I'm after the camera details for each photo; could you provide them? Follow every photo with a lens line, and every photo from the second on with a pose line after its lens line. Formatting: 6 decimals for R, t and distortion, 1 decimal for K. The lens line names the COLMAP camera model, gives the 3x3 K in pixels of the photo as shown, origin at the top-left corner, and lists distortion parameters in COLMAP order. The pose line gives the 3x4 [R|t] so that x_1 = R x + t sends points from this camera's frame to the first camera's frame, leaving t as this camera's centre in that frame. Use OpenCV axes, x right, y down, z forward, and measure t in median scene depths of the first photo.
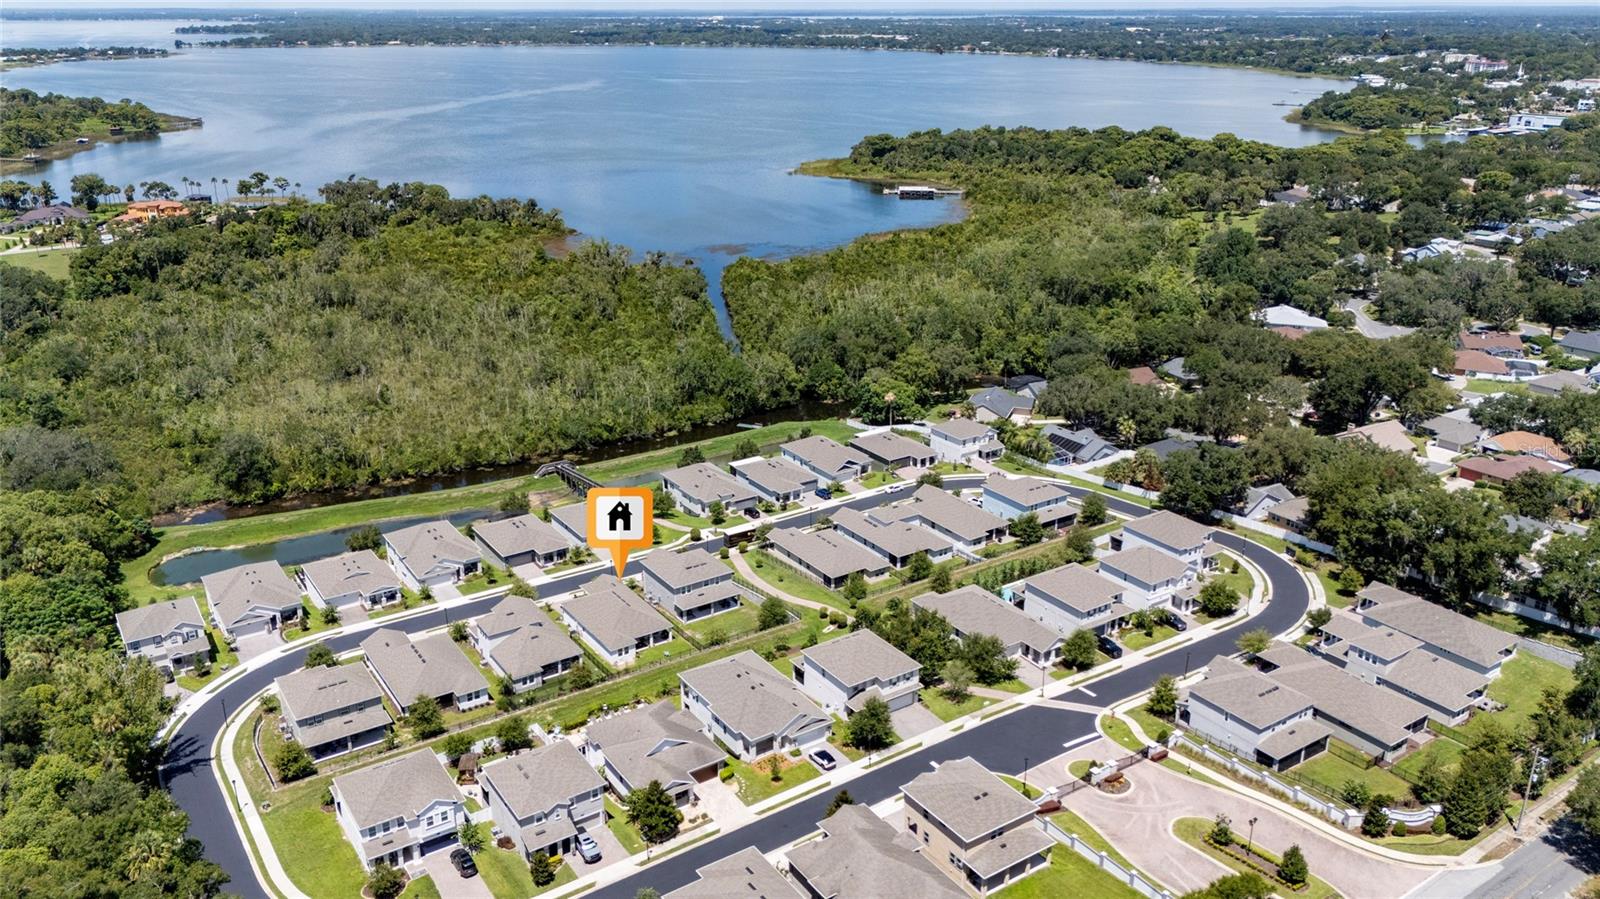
lens RADIAL K [[1191.8, 0, 800.0], [0, 1191.8, 449.5], [0, 0, 1]] dist [0.082602, -0.099455]
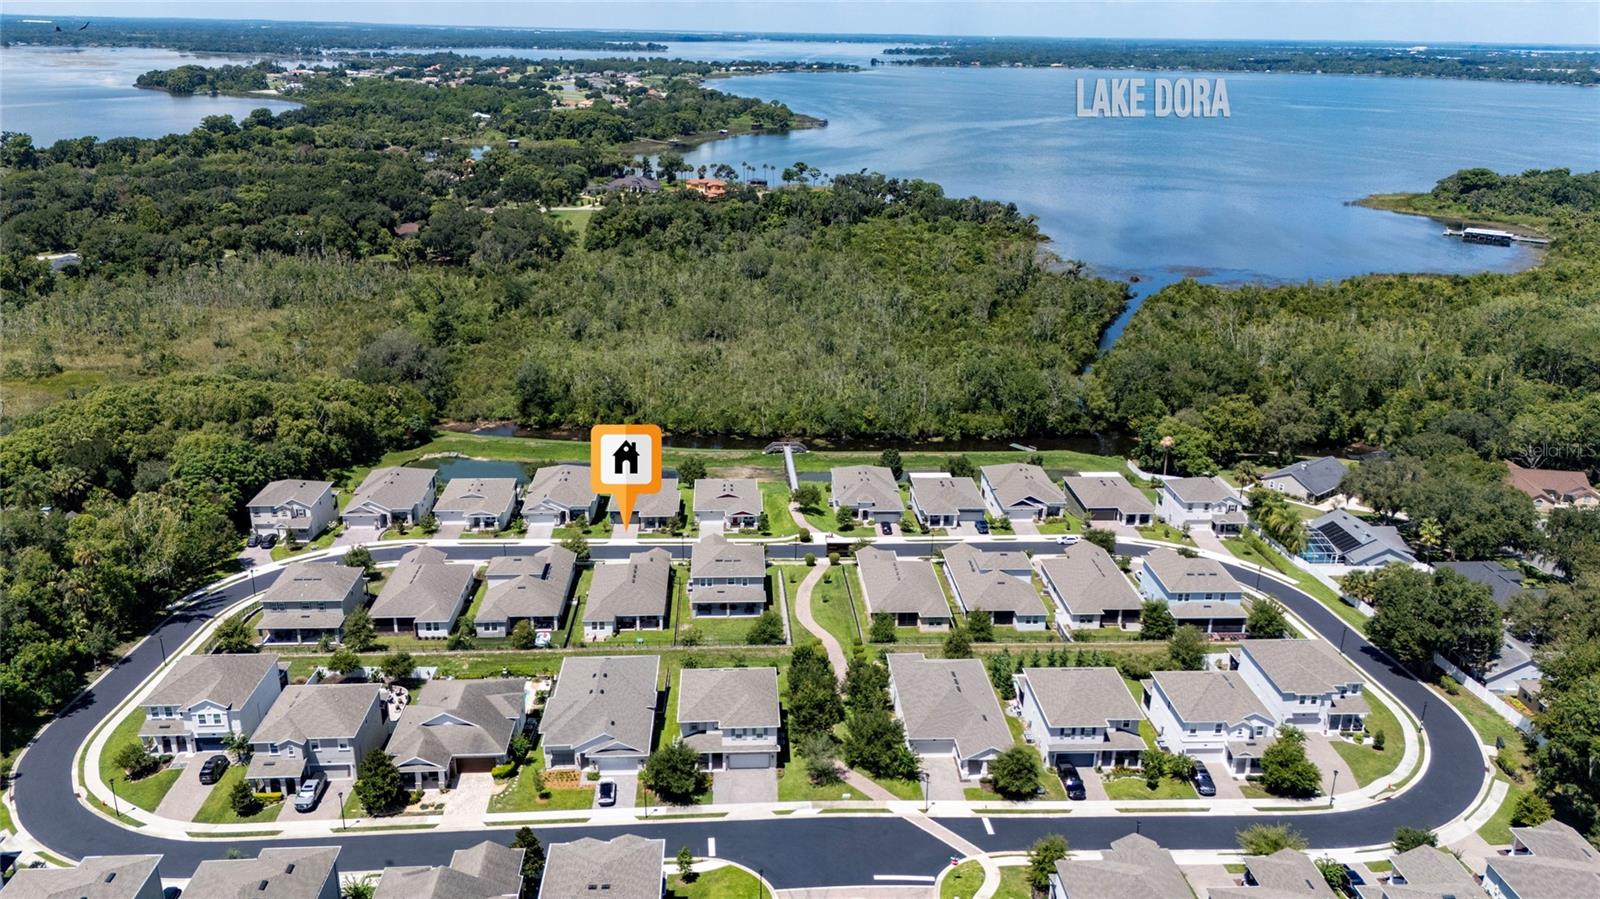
lens RADIAL K [[1153.7, 0, 800.0], [0, 1153.7, 449.5], [0, 0, 1]] dist [0.079128, -0.090441]
pose [[0.865699, 0.186213, -0.464640, 0.230847], [-0.190510, 0.980943, 0.038180, -0.020271], [0.462894, 0.055466, 0.884676, 0.147374]]
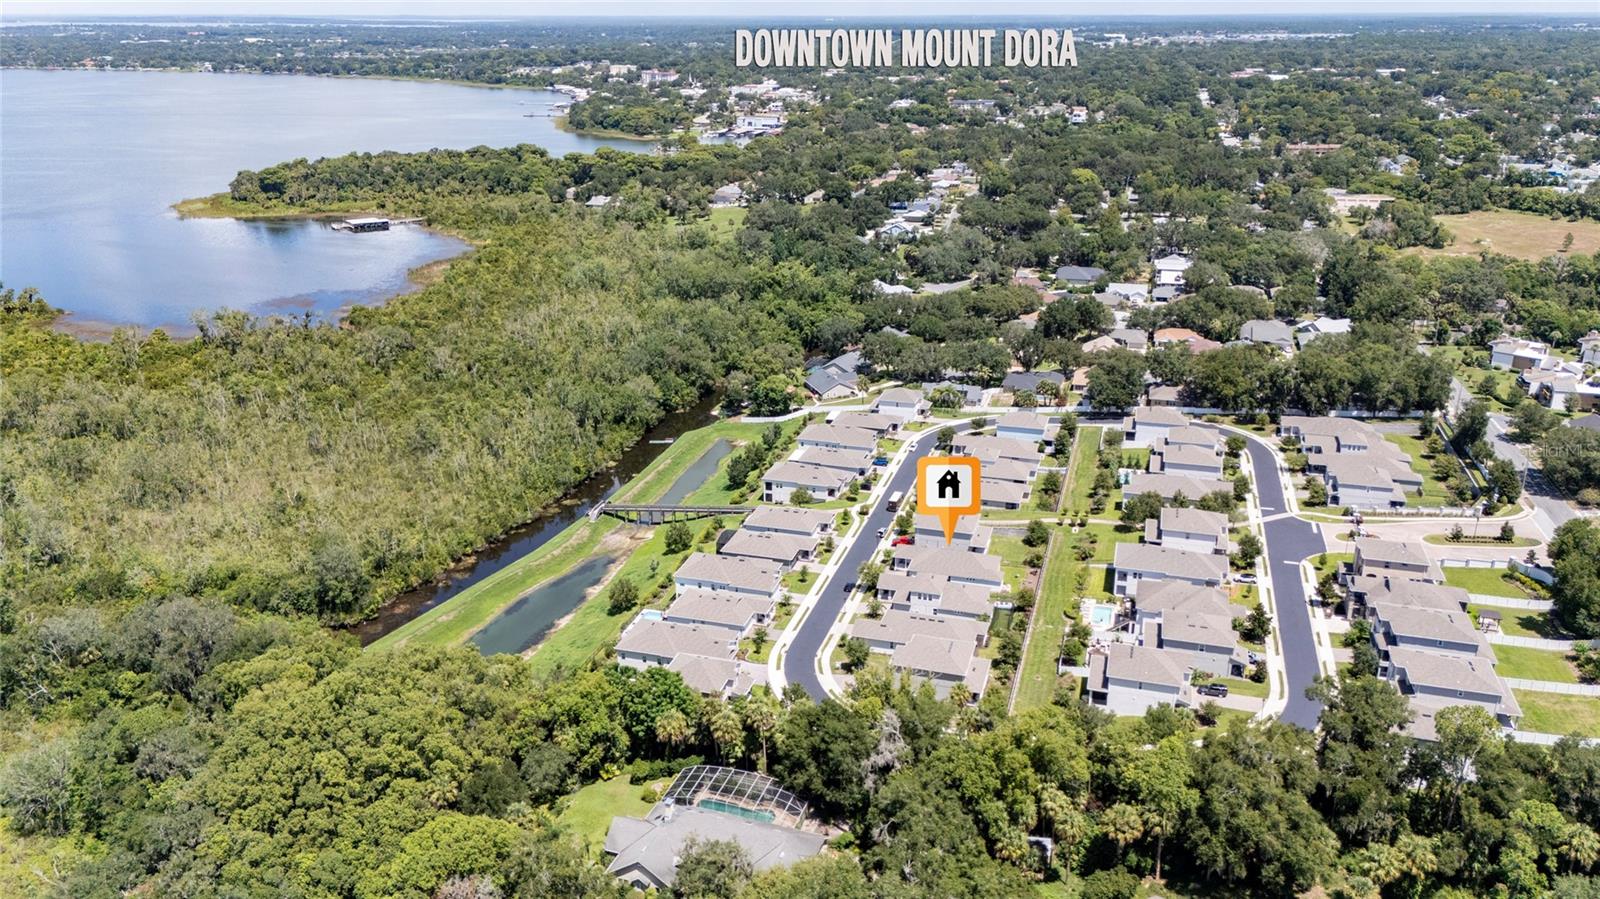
lens RADIAL K [[1191.8, 0, 800.0], [0, 1191.8, 449.5], [0, 0, 1]] dist [0.082602, -0.099455]
pose [[0.771749, -0.218500, 0.597211, -0.630497], [0.222194, 0.972579, 0.068704, -0.064072], [-0.595847, 0.079674, 0.799136, 0.055523]]
